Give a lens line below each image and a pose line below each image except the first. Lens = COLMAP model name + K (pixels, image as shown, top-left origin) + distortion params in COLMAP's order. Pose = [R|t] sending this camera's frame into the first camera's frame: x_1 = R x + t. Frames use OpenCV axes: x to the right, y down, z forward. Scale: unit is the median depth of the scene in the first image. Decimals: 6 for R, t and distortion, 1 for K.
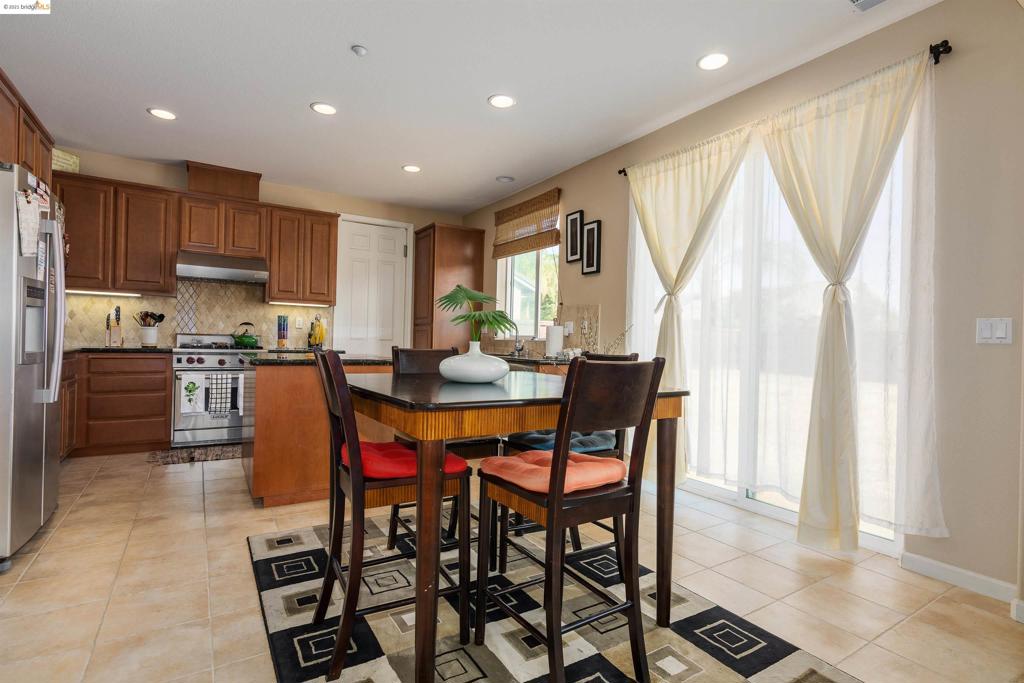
lens RADIAL K [[505.4, 0, 509.2], [0, 505.4, 339.6], [0, 0, 1]] dist [-0.007145, 0.003182]
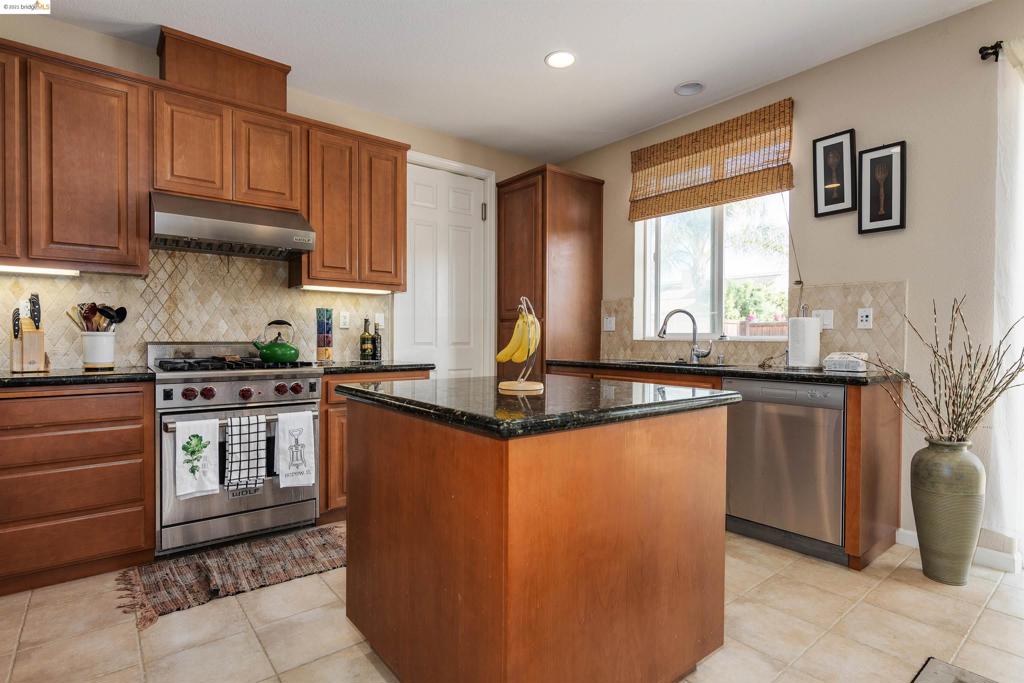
lens RADIAL K [[517.1, 0, 506.6], [0, 517.1, 343.1], [0, 0, 1]] dist [-0.005413, -0.001390]
pose [[0.993186, -0.022427, 0.114358, -0.335942], [0.020495, 0.999627, 0.018047, -0.013720], [-0.114720, -0.015581, 0.993276, 0.393298]]
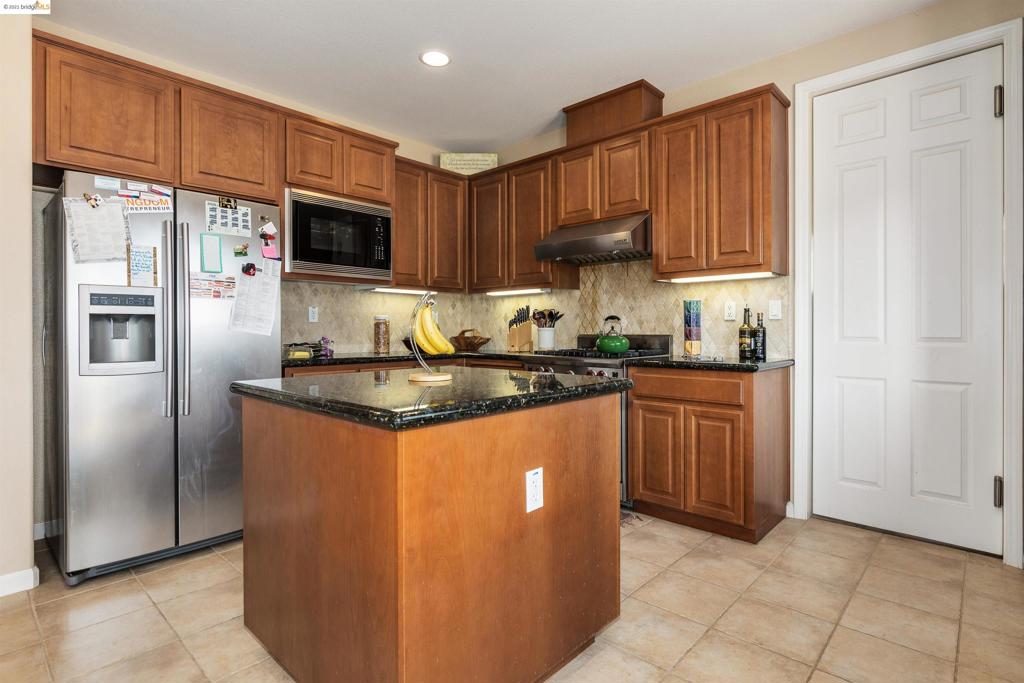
lens RADIAL K [[517.1, 0, 510.6], [0, 517.1, 334.6], [0, 0, 1]] dist [-0.005413, -0.001390]
pose [[0.254187, -0.018333, -0.966981, 0.088659], [0.014661, 0.999778, -0.015101, -0.001852], [0.967044, -0.010339, 0.254400, 0.713148]]
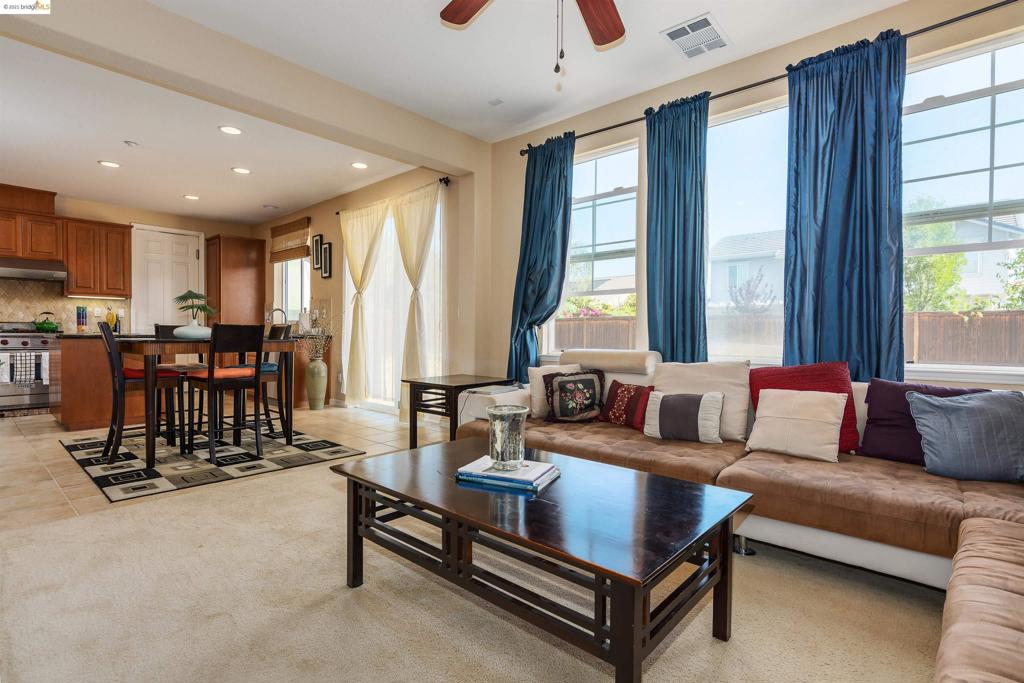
lens RADIAL K [[505.4, 0, 514.6], [0, 505.4, 339.2], [0, 0, 1]] dist [-0.007145, 0.003182]
pose [[0.959870, -0.021737, 0.279602, 0.251390], [0.015781, 0.999598, 0.023534, 0.022657], [-0.280001, -0.018177, 0.959827, -0.543592]]
